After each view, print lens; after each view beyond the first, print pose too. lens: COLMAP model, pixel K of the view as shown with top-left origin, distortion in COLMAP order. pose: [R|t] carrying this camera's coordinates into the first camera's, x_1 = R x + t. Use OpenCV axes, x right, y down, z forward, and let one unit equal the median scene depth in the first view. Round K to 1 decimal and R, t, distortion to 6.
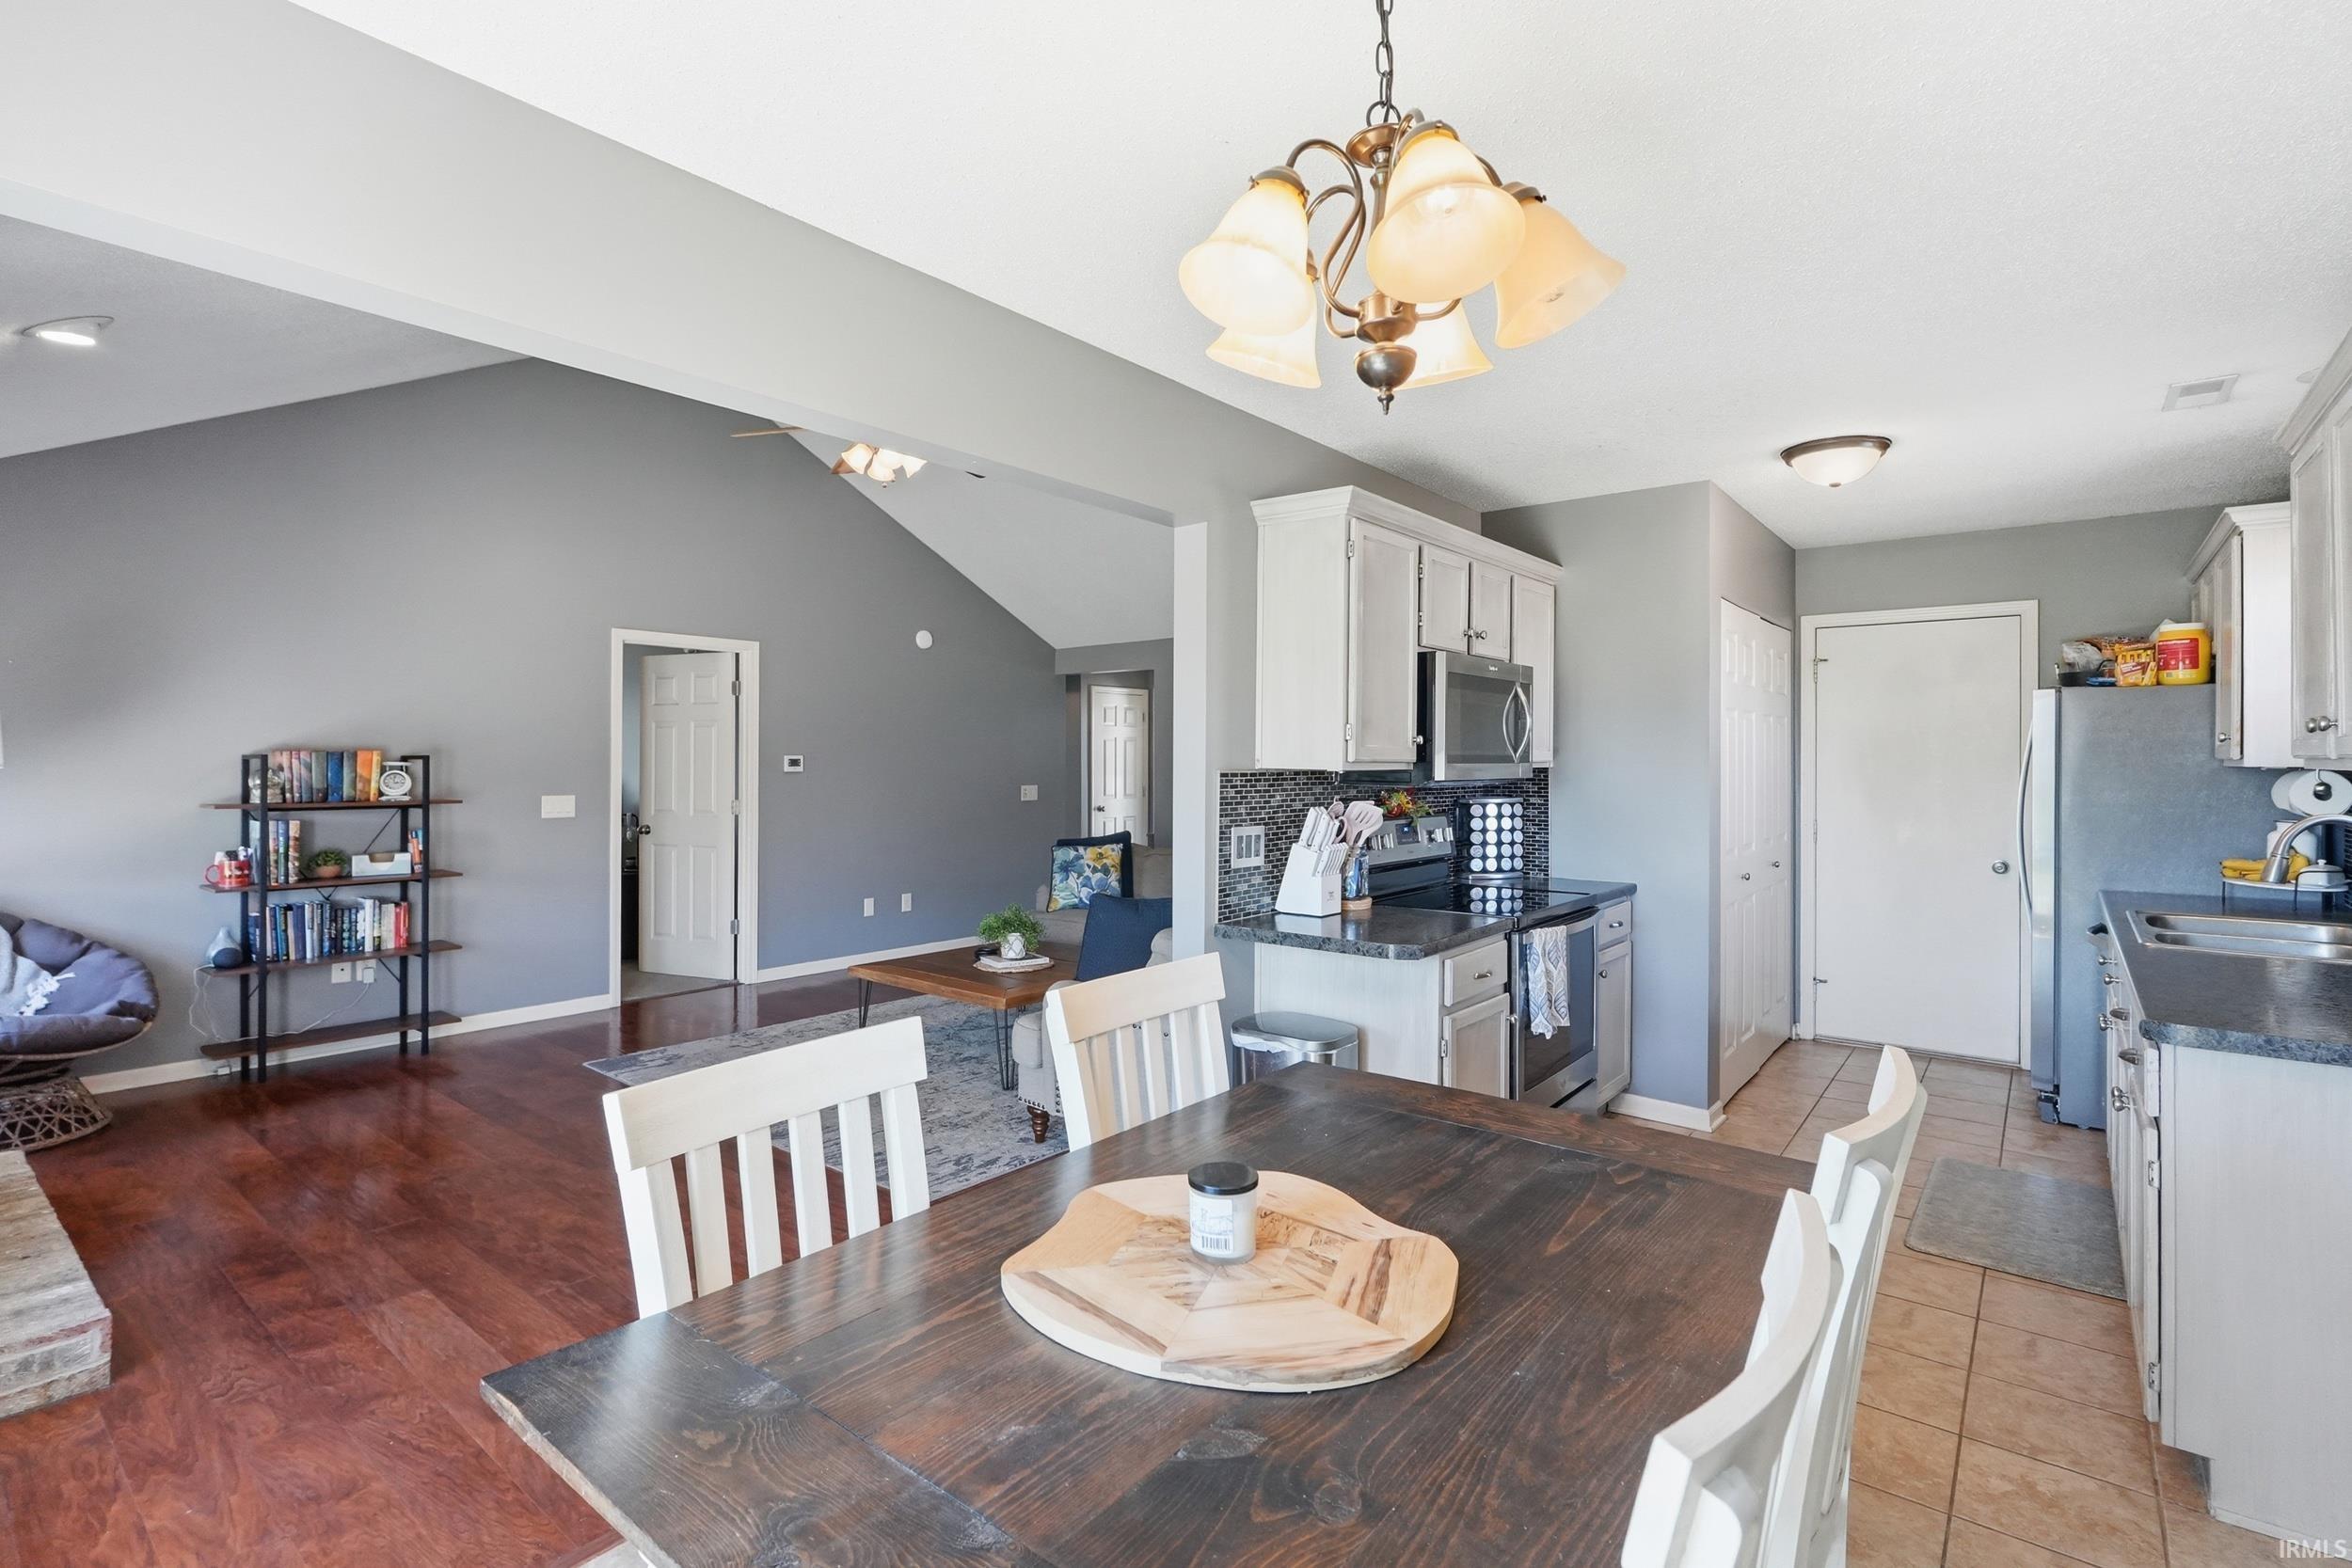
lens RADIAL K [[1092.5, 0, 1181.5], [0, 1092.5, 760.8], [0, 0, 1]] dist [-0.005025, 0.000440]
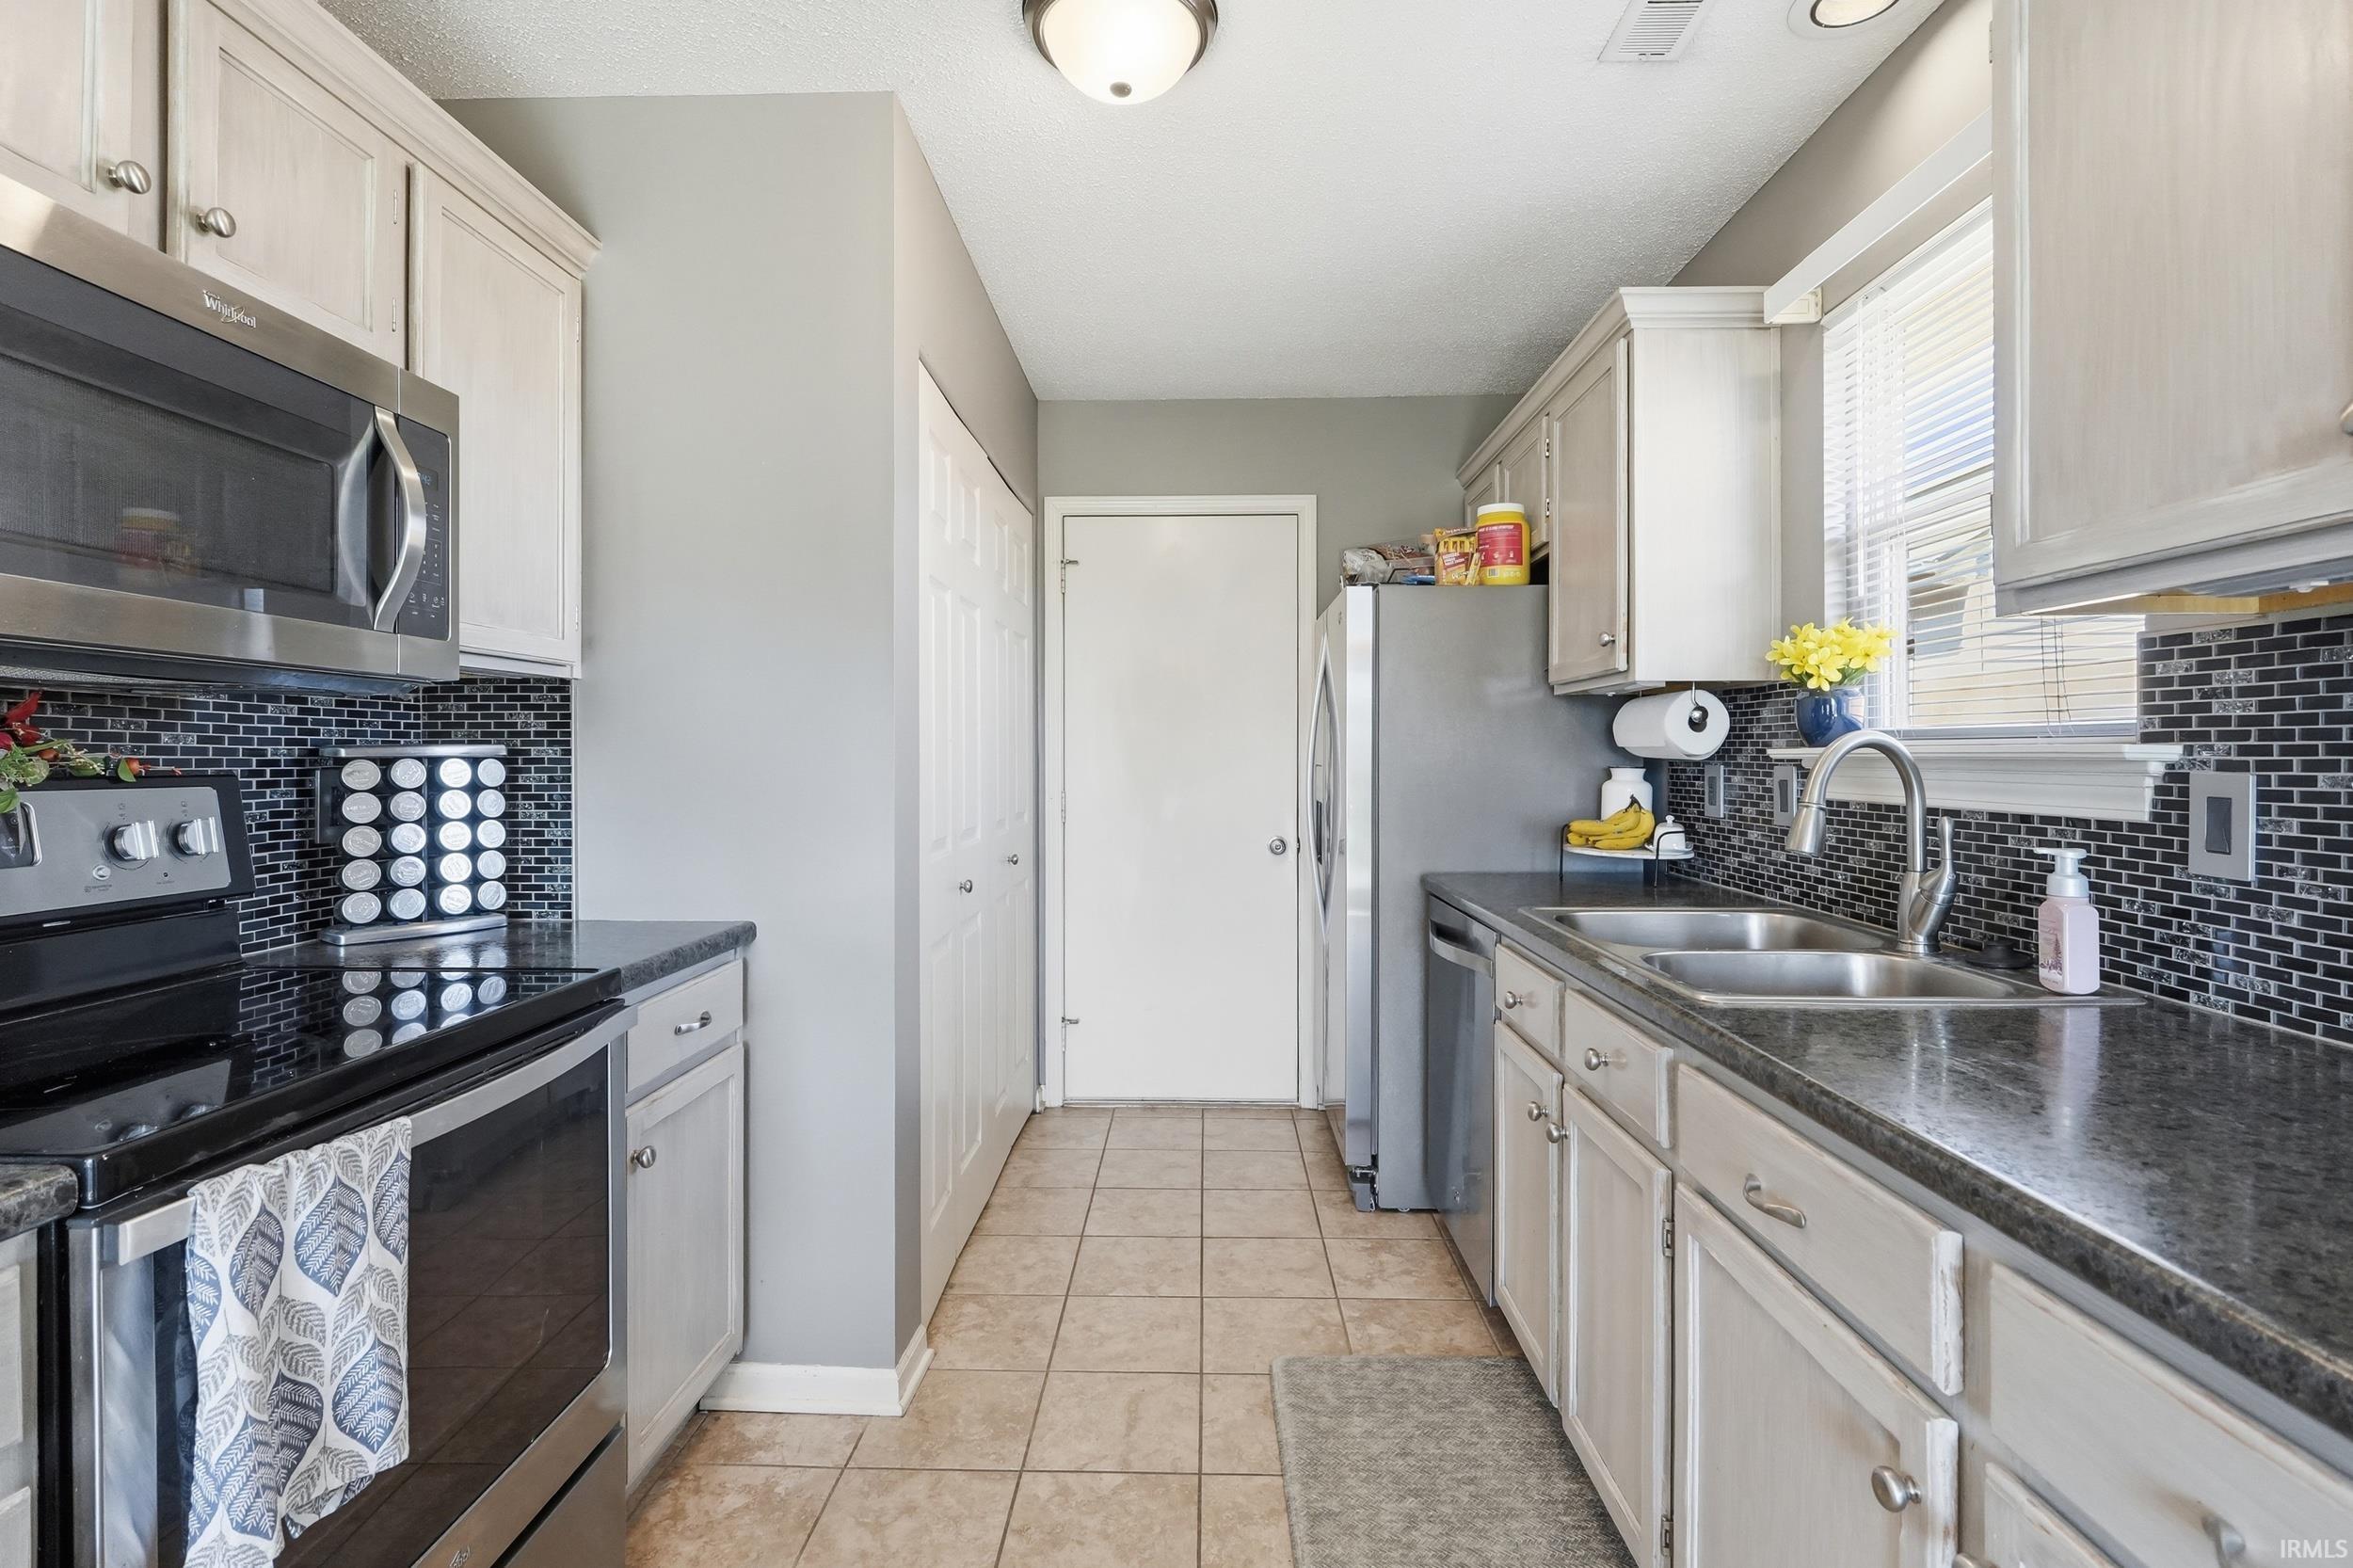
lens RADIAL K [[1093.1, 0, 1179.4], [0, 1093.1, 761.7], [0, 0, 1]] dist [-0.005025, 0.000440]
pose [[0.794065, -0.005191, 0.607811, 0.289623], [0.003752, 0.999986, 0.003639, 0.044195], [-0.607822, -0.000609, 0.794073, 0.537063]]
